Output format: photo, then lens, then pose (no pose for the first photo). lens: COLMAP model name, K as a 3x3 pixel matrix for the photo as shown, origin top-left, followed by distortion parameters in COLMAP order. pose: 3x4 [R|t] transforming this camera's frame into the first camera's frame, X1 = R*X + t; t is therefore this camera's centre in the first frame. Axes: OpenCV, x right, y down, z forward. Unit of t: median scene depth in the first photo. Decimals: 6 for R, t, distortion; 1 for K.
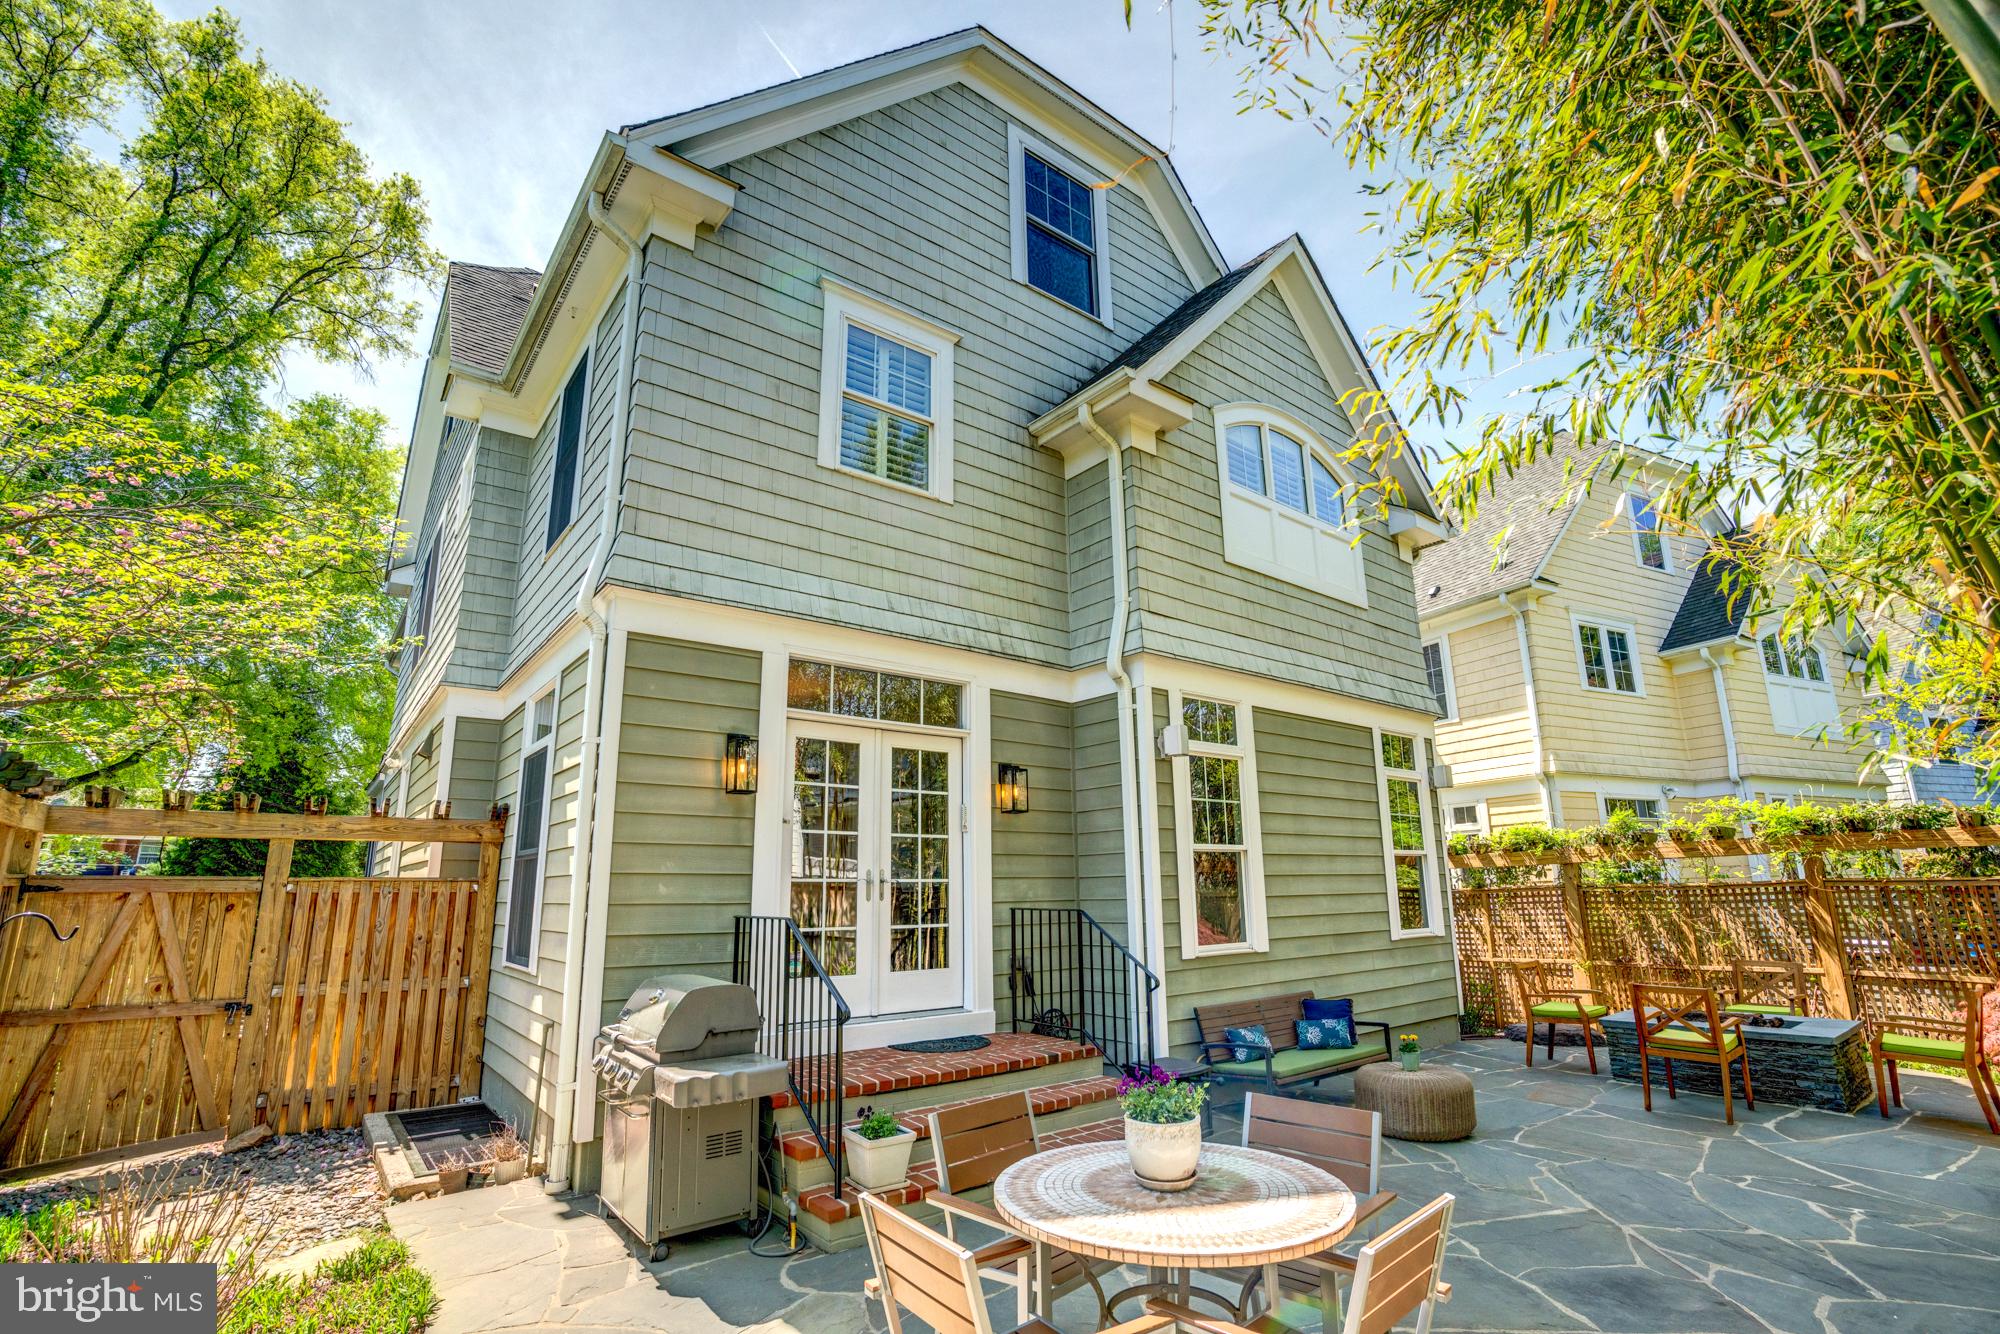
lens RADIAL K [[923.1, 0, 999.3], [0, 923.1, 664.5], [0, 0, 1]] dist [-0.054140, 0.016923]
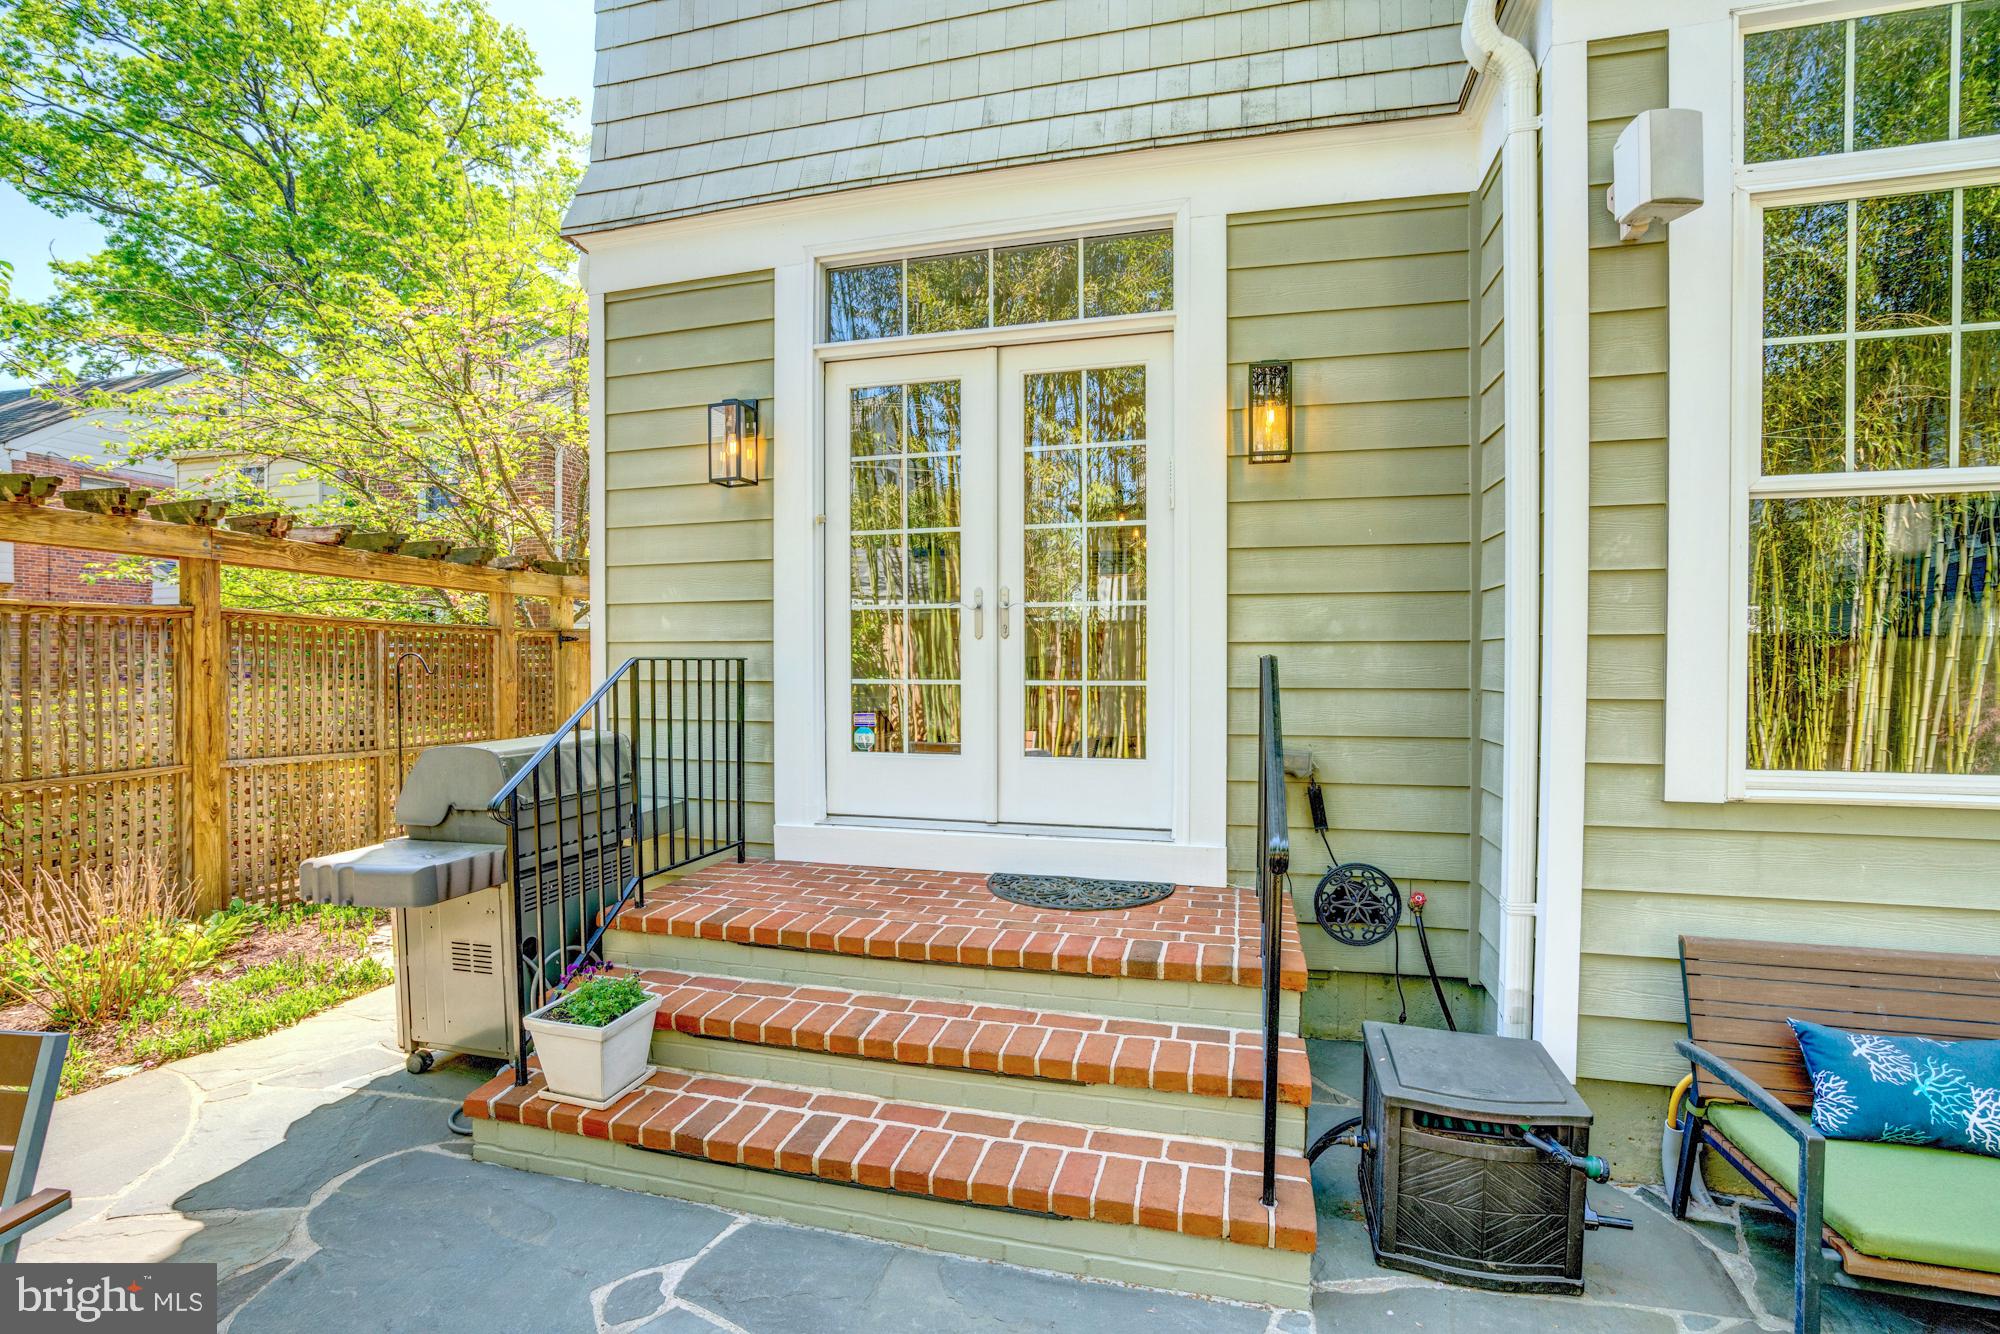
lens RADIAL K [[923.1, 0, 996.4], [0, 923.1, 670.8], [0, 0, 1]] dist [-0.054140, 0.016923]
pose [[0.594806, 0.021160, -0.803591, 0.325135], [0.186011, 0.968900, 0.163196, 0.167393], [0.782053, -0.246547, 0.572371, 0.607710]]
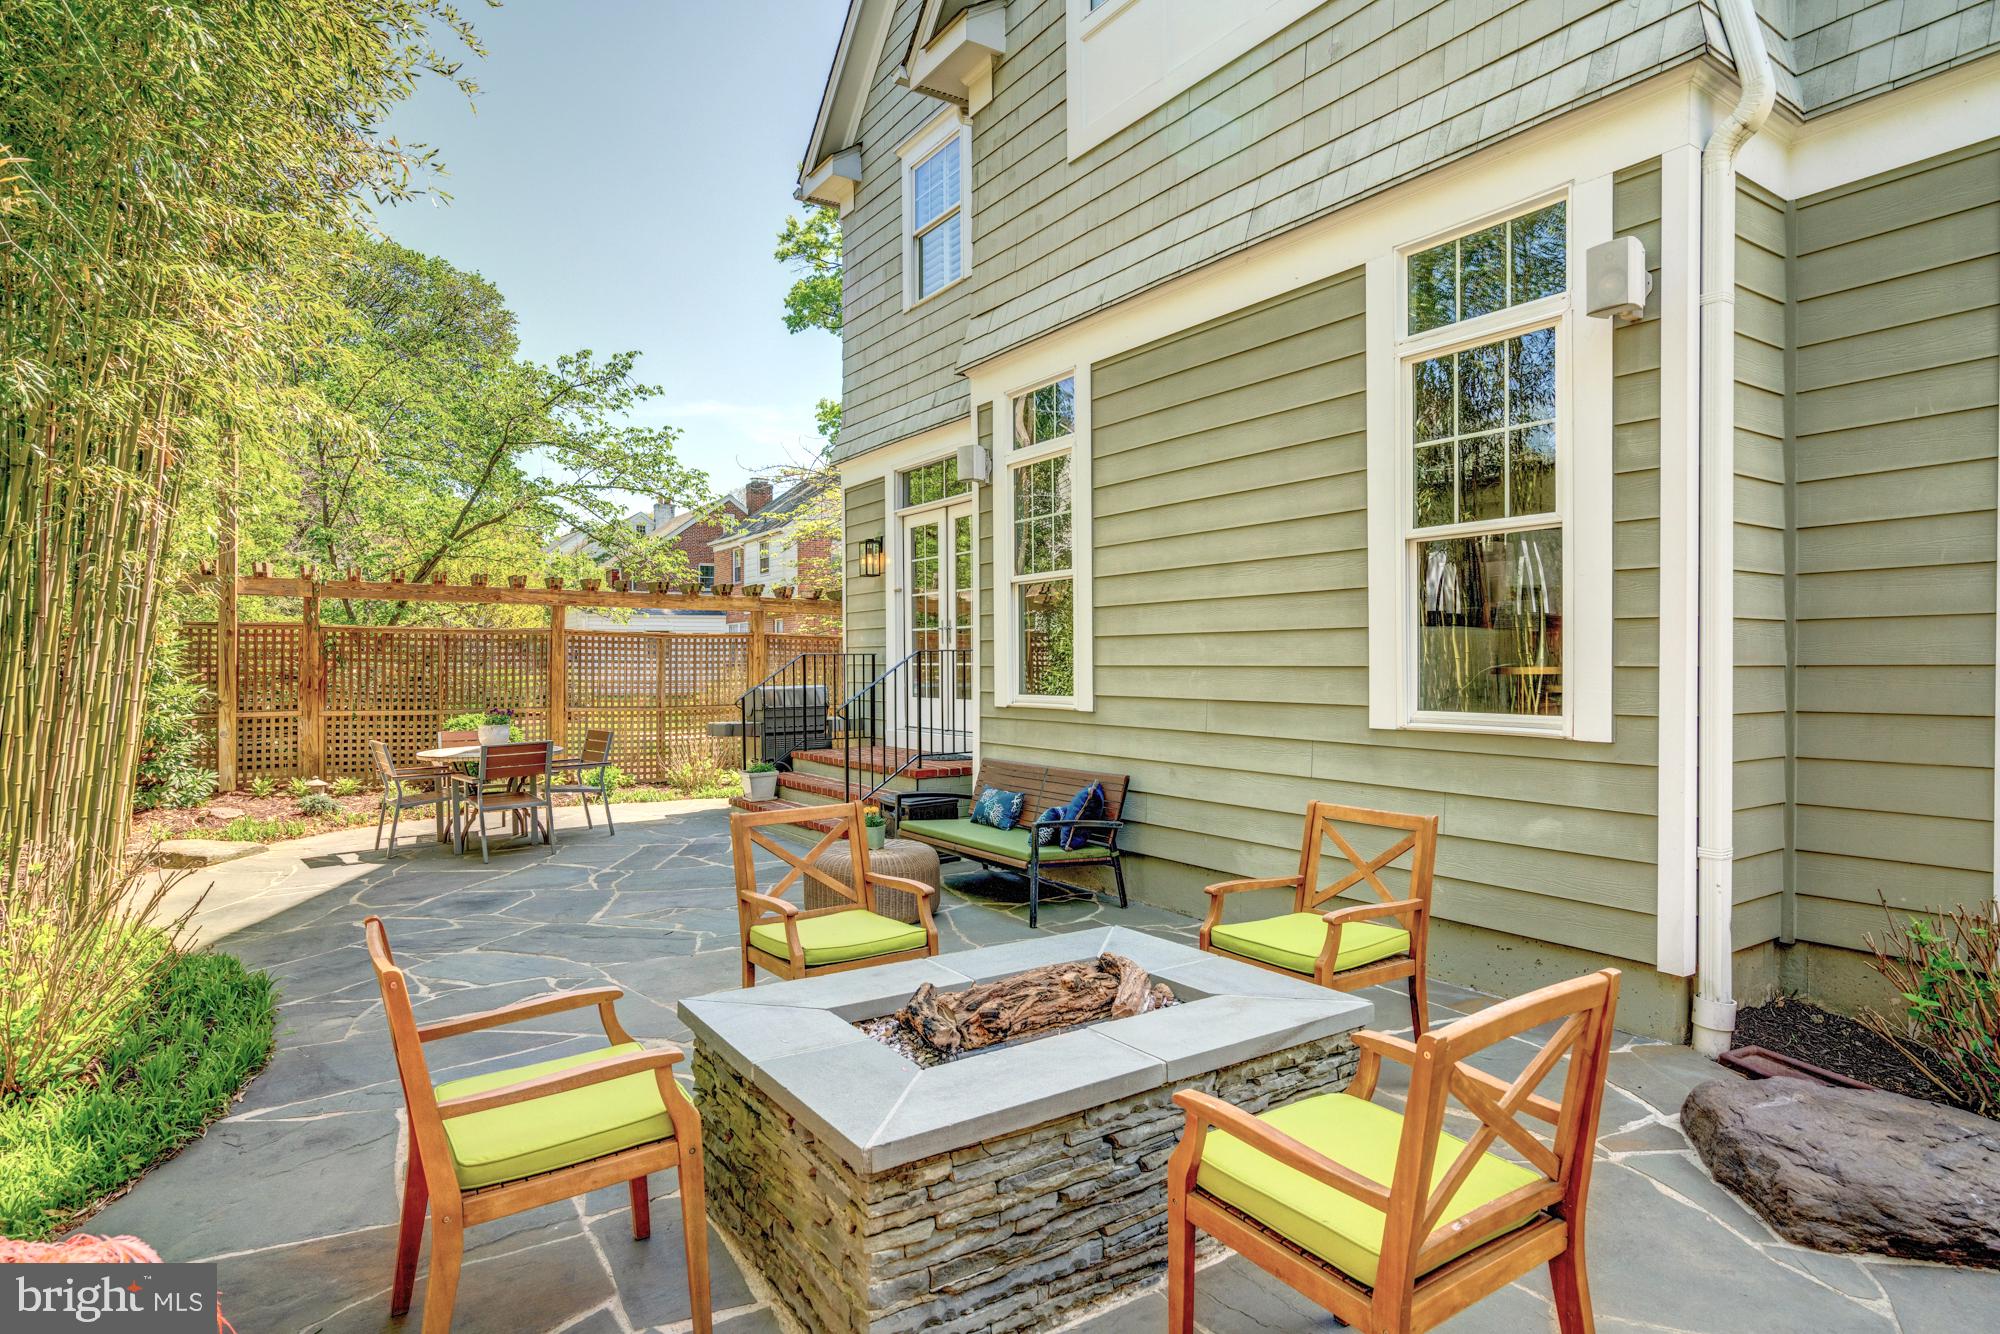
lens RADIAL K [[1095.5, 0, 986.5], [0, 1095.5, 672.6], [0, 0, 1]] dist [-0.032034, -0.000022]
pose [[-0.090784, 0.021723, -0.995634, 1.276818], [0.247674, 0.968842, -0.001445, 0.289878], [0.964581, -0.246723, -0.093335, 1.103342]]
